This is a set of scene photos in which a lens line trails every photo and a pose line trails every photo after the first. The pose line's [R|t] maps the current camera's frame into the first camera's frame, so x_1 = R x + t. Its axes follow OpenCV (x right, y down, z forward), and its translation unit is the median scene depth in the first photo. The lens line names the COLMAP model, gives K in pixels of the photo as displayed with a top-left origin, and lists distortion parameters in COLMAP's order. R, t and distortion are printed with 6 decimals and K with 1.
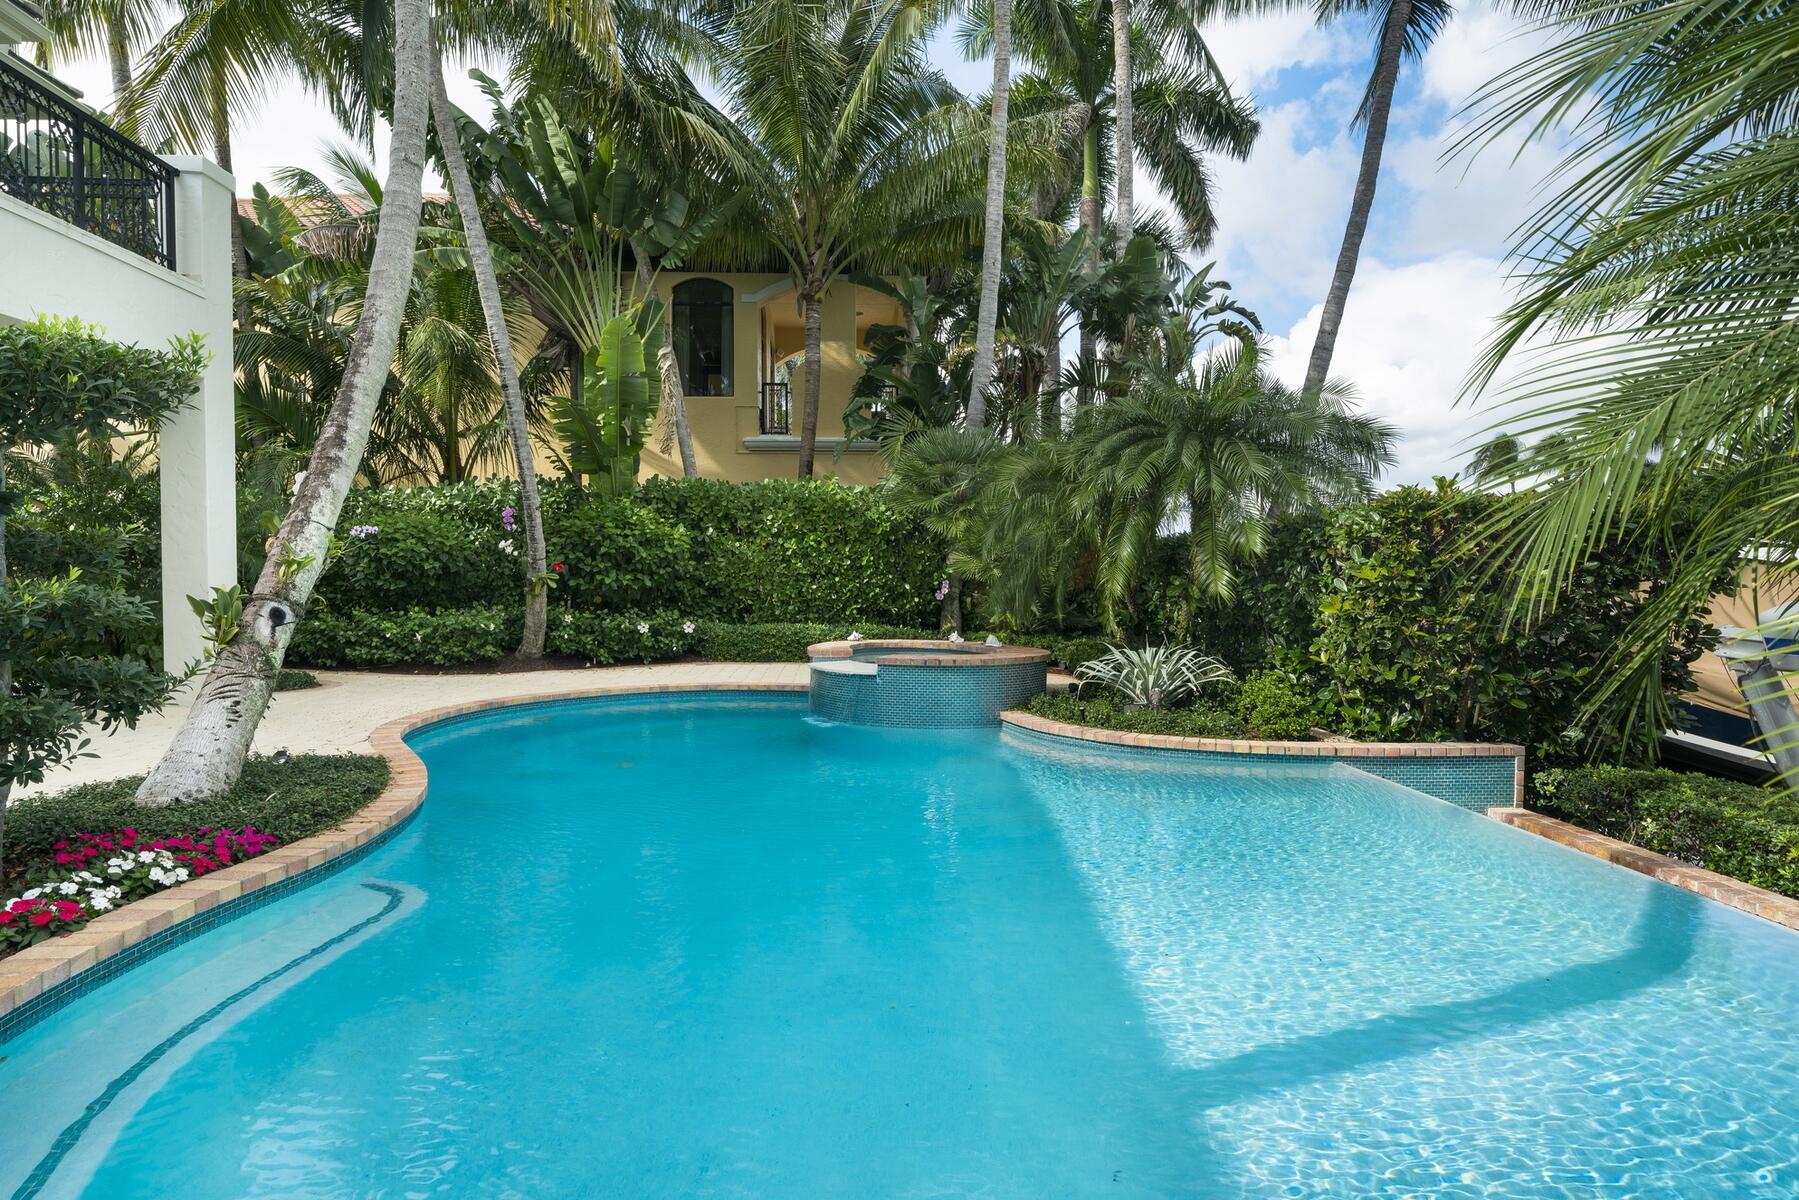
lens RADIAL K [[944.1, 0, 888.4], [0, 944.1, 596.8], [0, 0, 1]] dist [-0.000477, 0.000587]
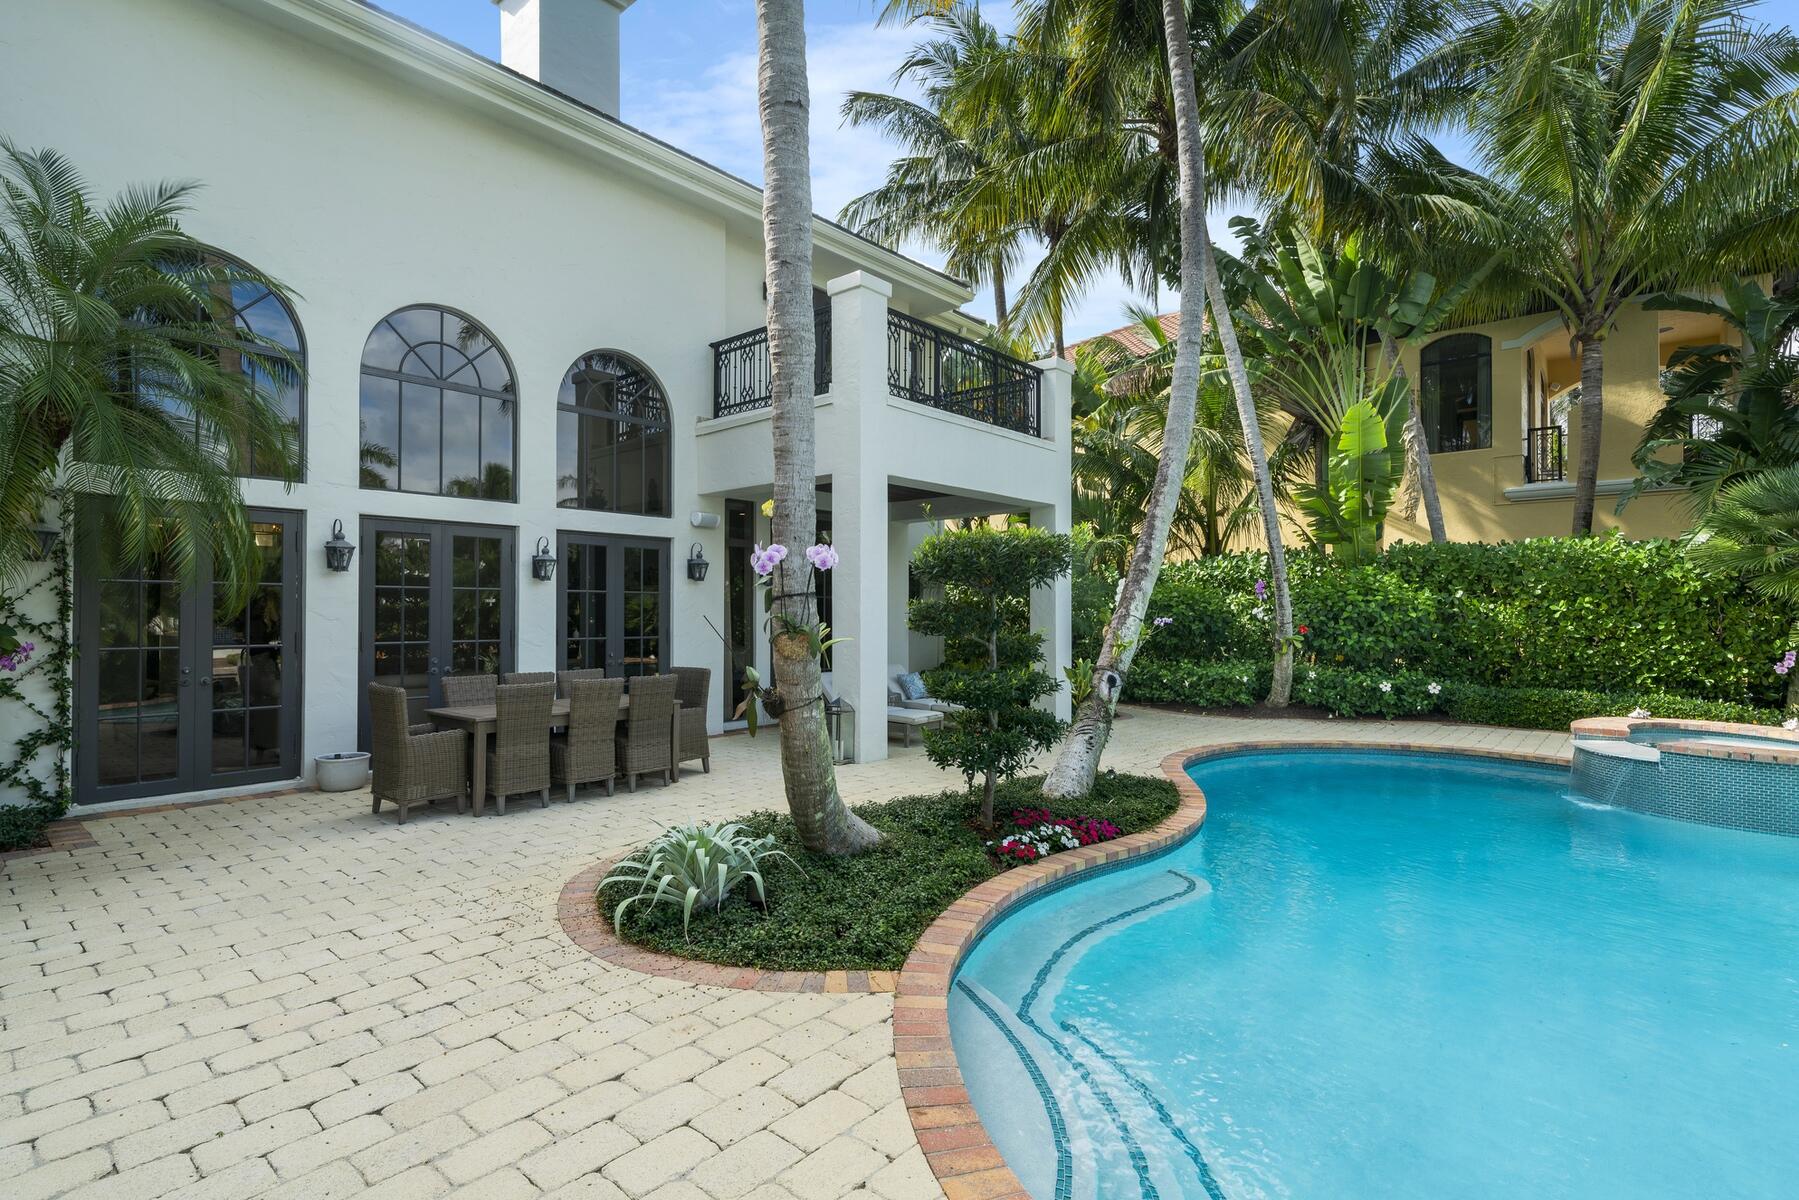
lens RADIAL K [[874.1, 0, 888.5], [0, 874.1, 601.5], [0, 0, 1]] dist [0.005186, -0.001182]
pose [[0.714003, -0.006116, -0.700116, 0.036383], [-0.016421, 0.999540, -0.025478, -0.029581], [0.699950, 0.029688, 0.713574, -0.116283]]
